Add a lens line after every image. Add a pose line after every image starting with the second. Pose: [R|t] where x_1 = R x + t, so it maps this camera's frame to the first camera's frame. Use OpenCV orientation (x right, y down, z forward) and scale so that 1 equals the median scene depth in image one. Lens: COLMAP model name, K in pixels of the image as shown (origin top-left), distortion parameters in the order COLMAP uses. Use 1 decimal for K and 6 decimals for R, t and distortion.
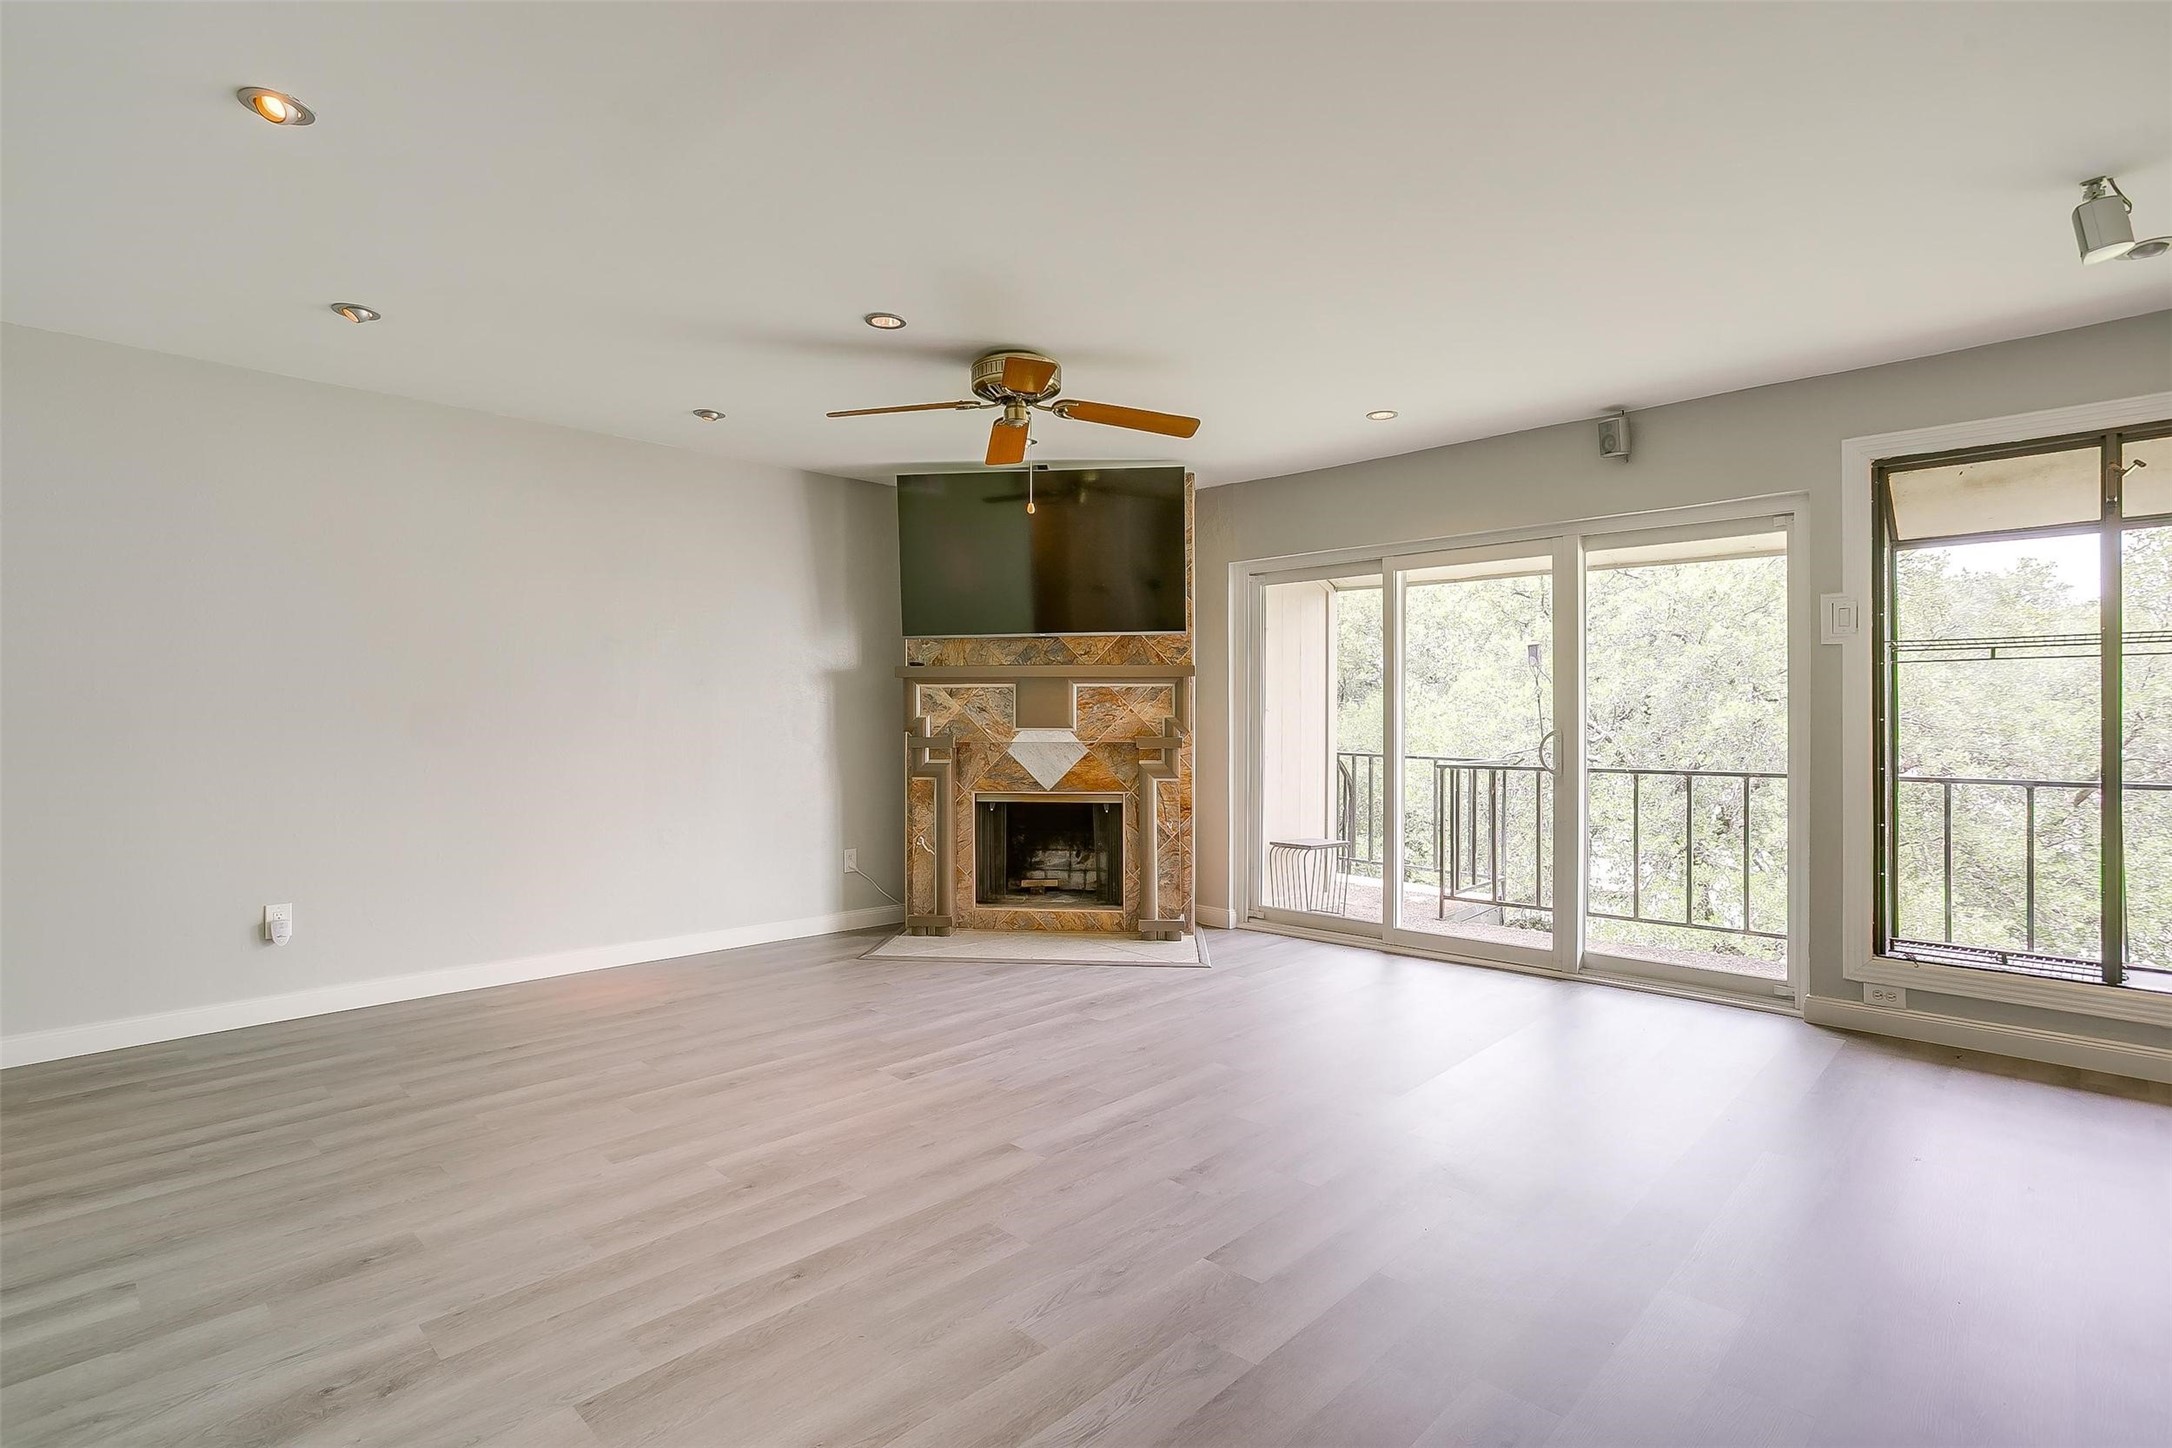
lens RADIAL K [[1058.1, 0, 1106.4], [0, 1058.1, 725.4], [0, 0, 1]] dist [-0.035777, 0.014744]
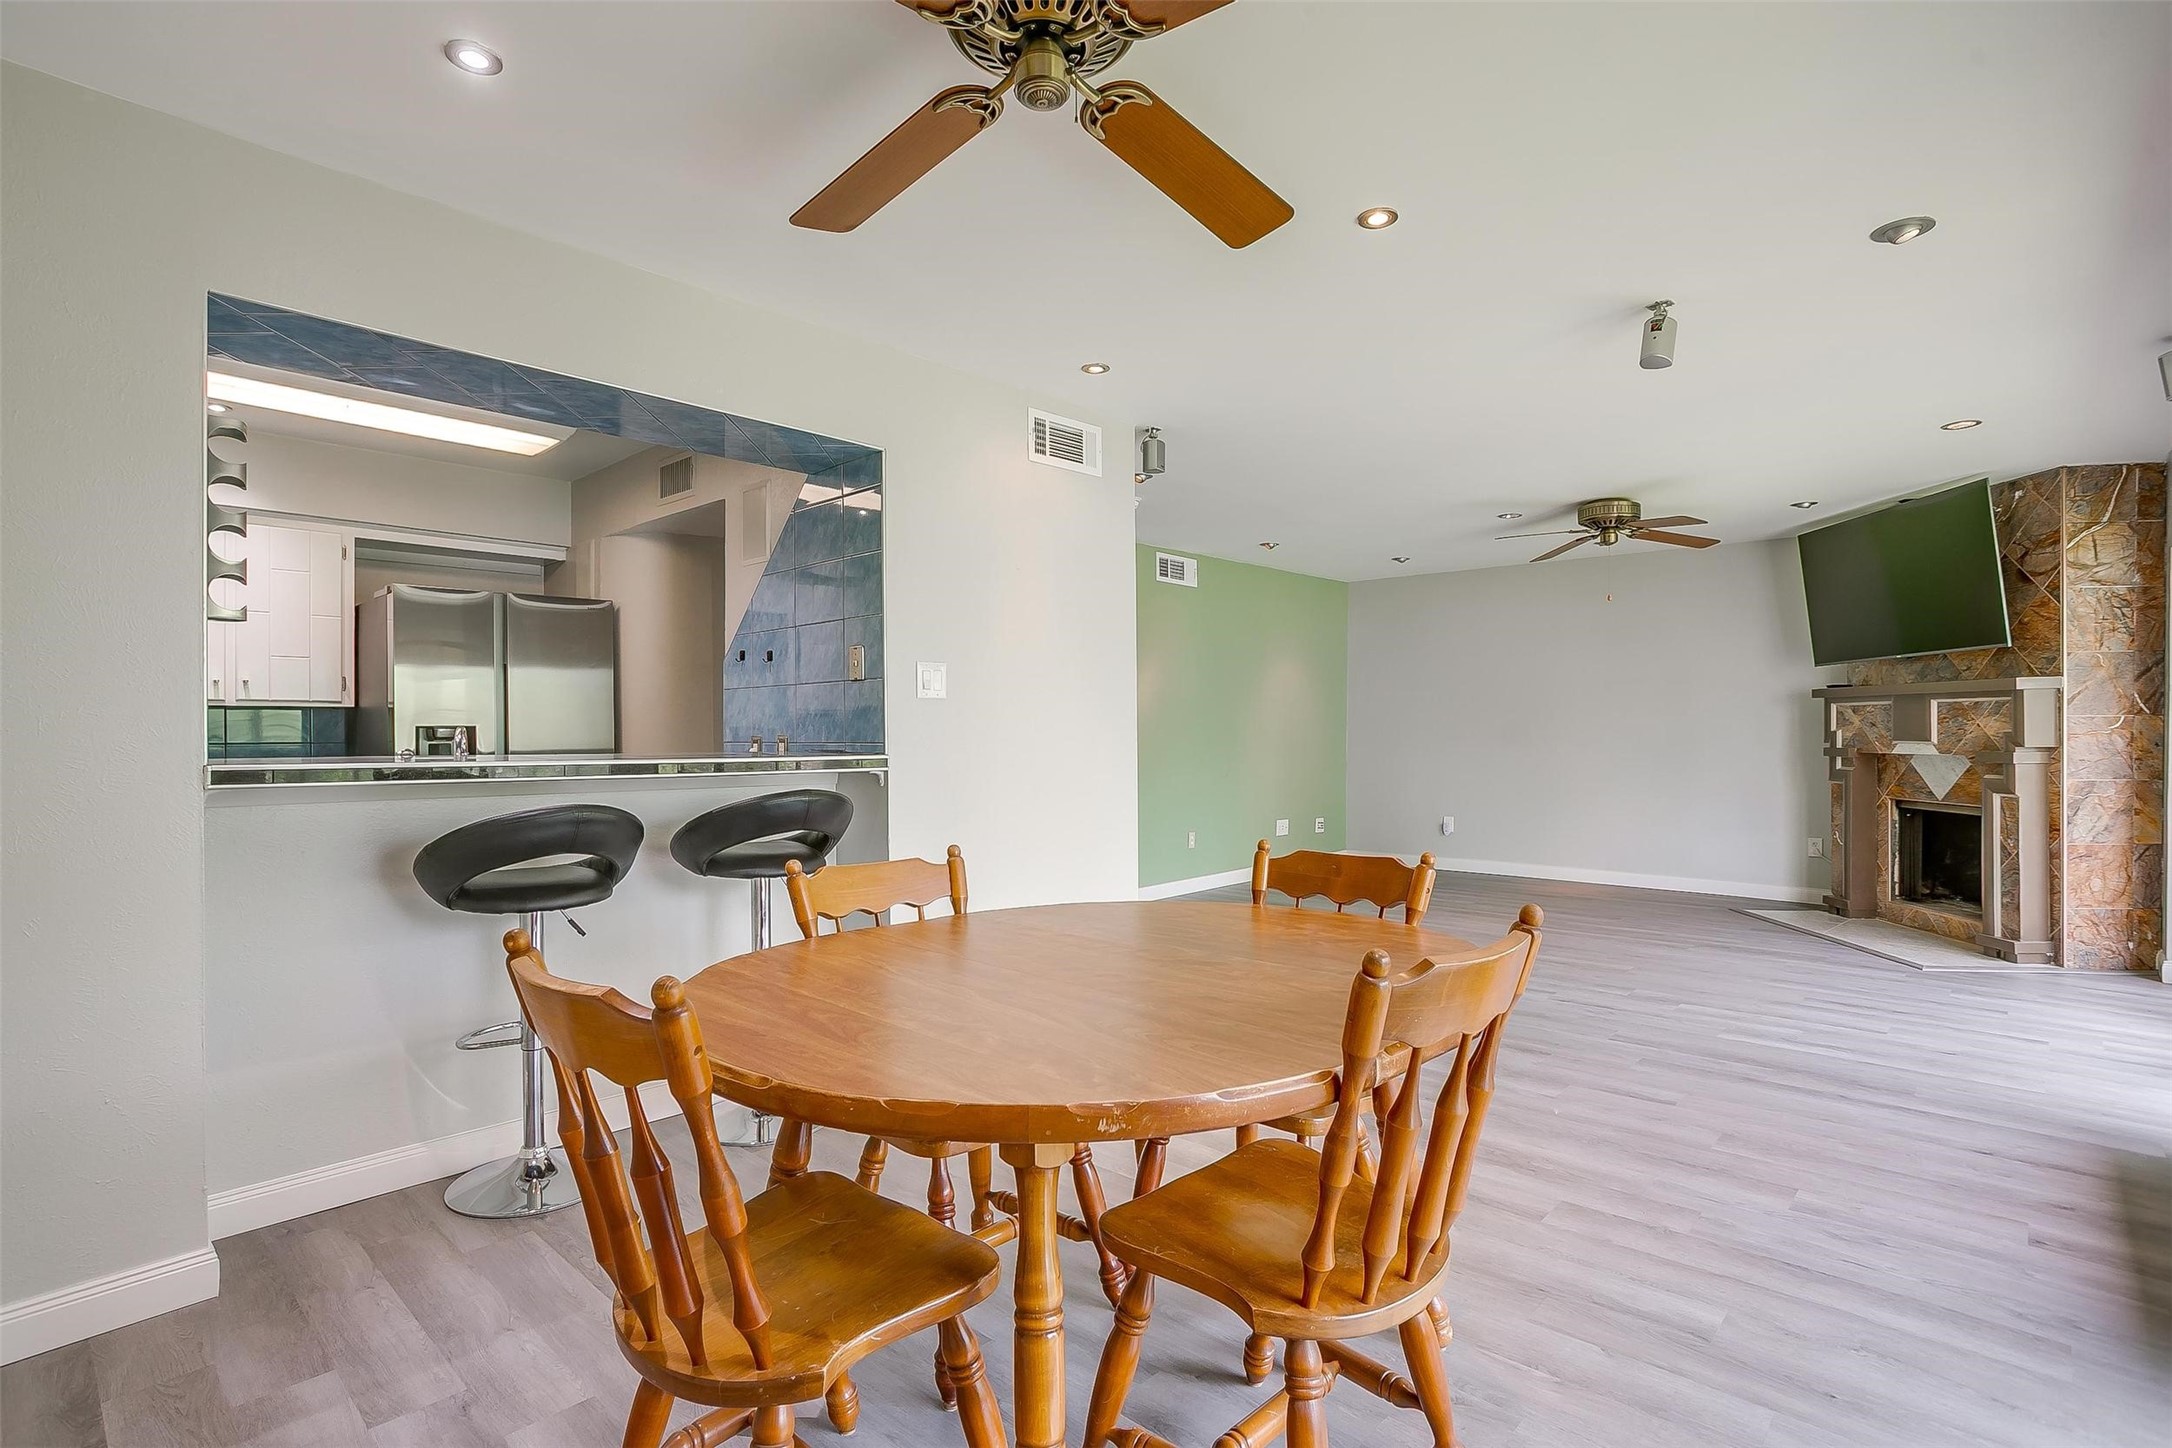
lens RADIAL K [[1058.1, 0, 1042.0], [0, 1058.1, 729.9], [0, 0, 1]] dist [-0.035777, 0.014744]
pose [[0.001846, 0.000924, -0.999998, 0.995622], [-0.006891, 0.999976, 0.000911, -0.003796], [0.999975, 0.006889, 0.001852, 0.103072]]
